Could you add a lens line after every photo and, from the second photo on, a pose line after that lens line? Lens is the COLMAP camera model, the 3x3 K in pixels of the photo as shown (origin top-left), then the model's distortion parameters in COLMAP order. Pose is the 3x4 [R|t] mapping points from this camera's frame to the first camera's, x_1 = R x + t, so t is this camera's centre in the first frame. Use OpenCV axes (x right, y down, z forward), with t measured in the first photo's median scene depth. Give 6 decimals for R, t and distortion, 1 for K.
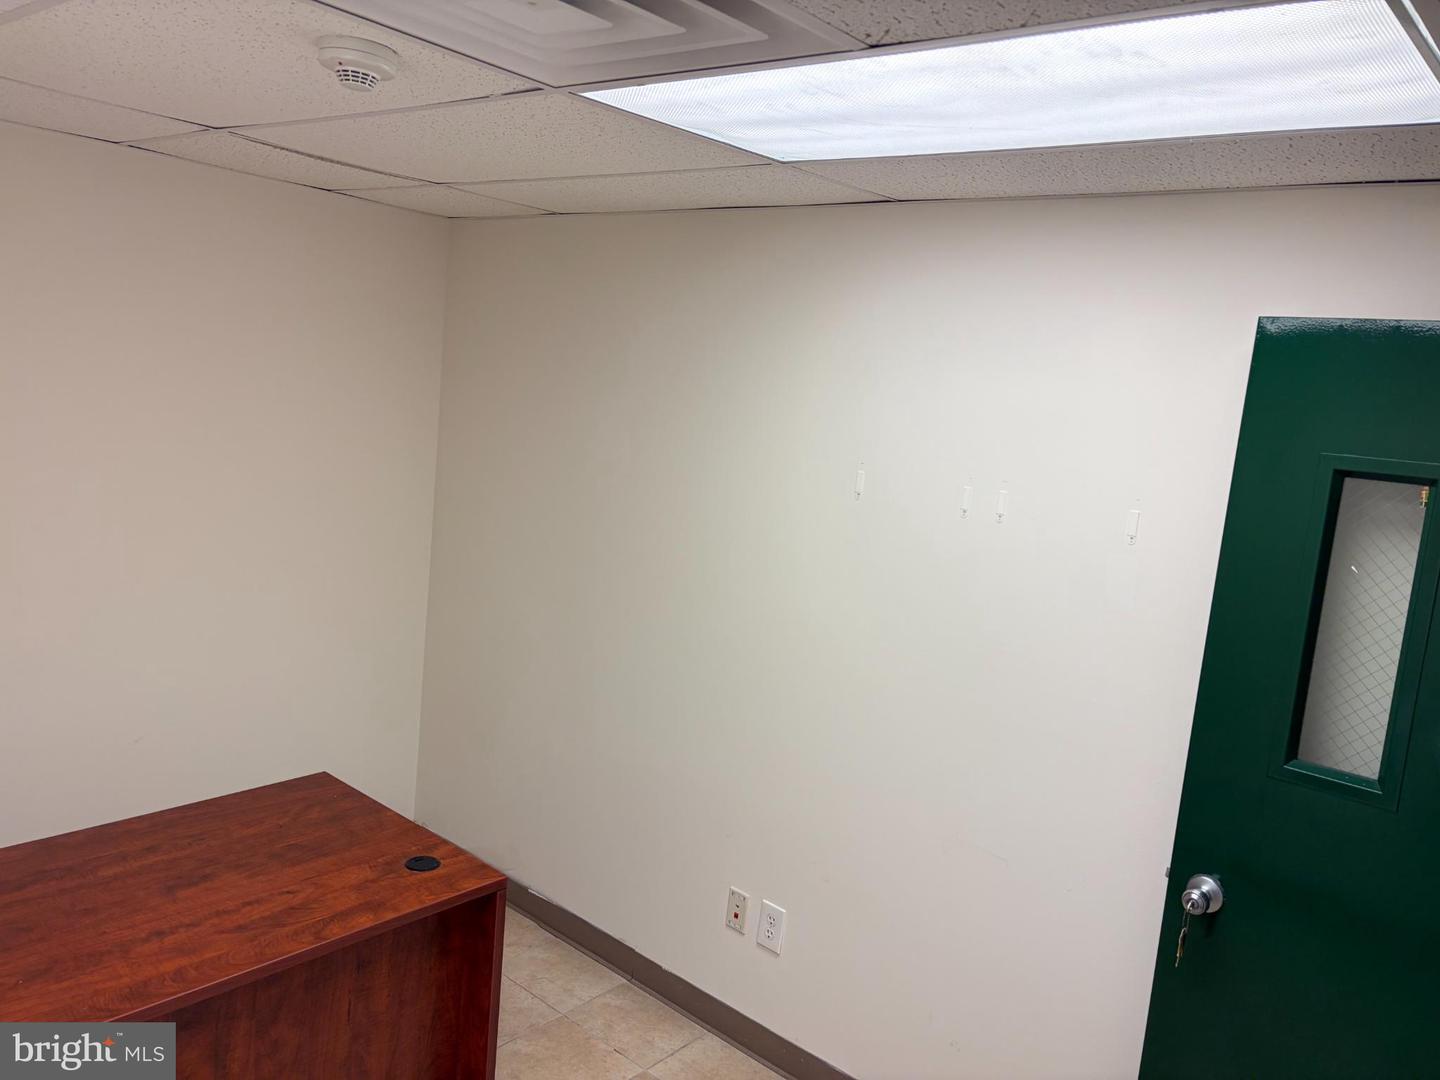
lens RADIAL K [[1092.4, 0, 723.6], [0, 1092.4, 528.6], [0, 0, 1]] dist [0.004126, -0.037229]
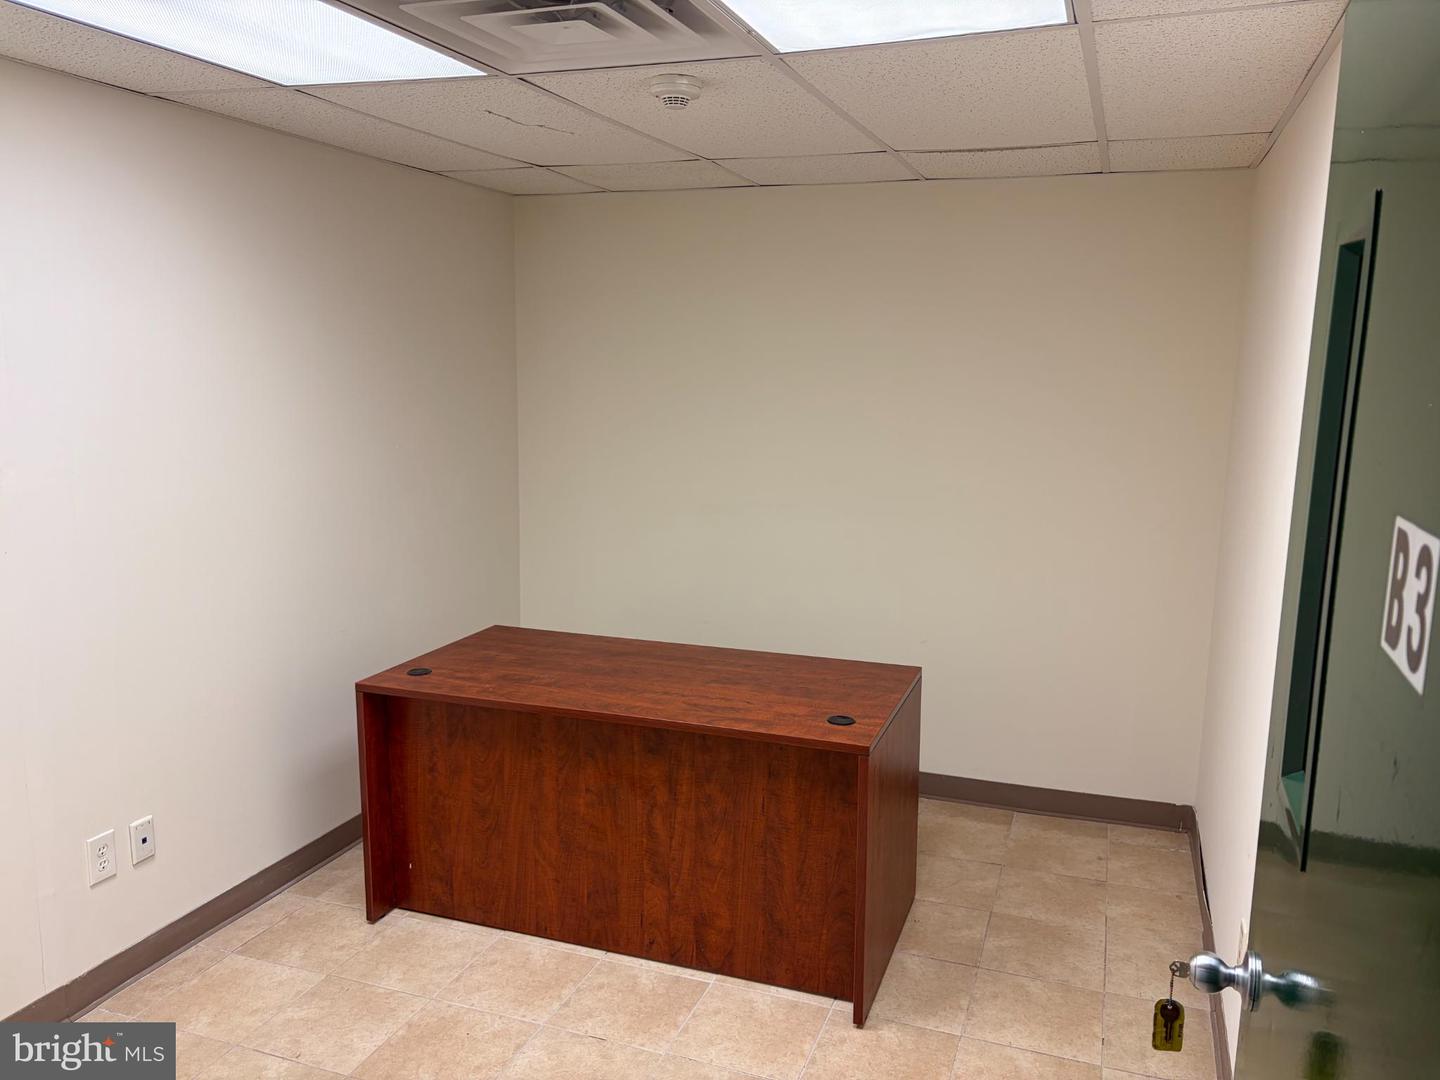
lens RADIAL K [[1088.2, 0, 720.0], [0, 1088.2, 540.0], [0, 0, 1]] dist [-0.006057, -0.004120]
pose [[0.346304, 0.070878, -0.935441, 0.855106], [-0.111485, 0.993185, 0.033981, 0.087622], [0.931475, 0.092520, 0.351845, 0.464889]]
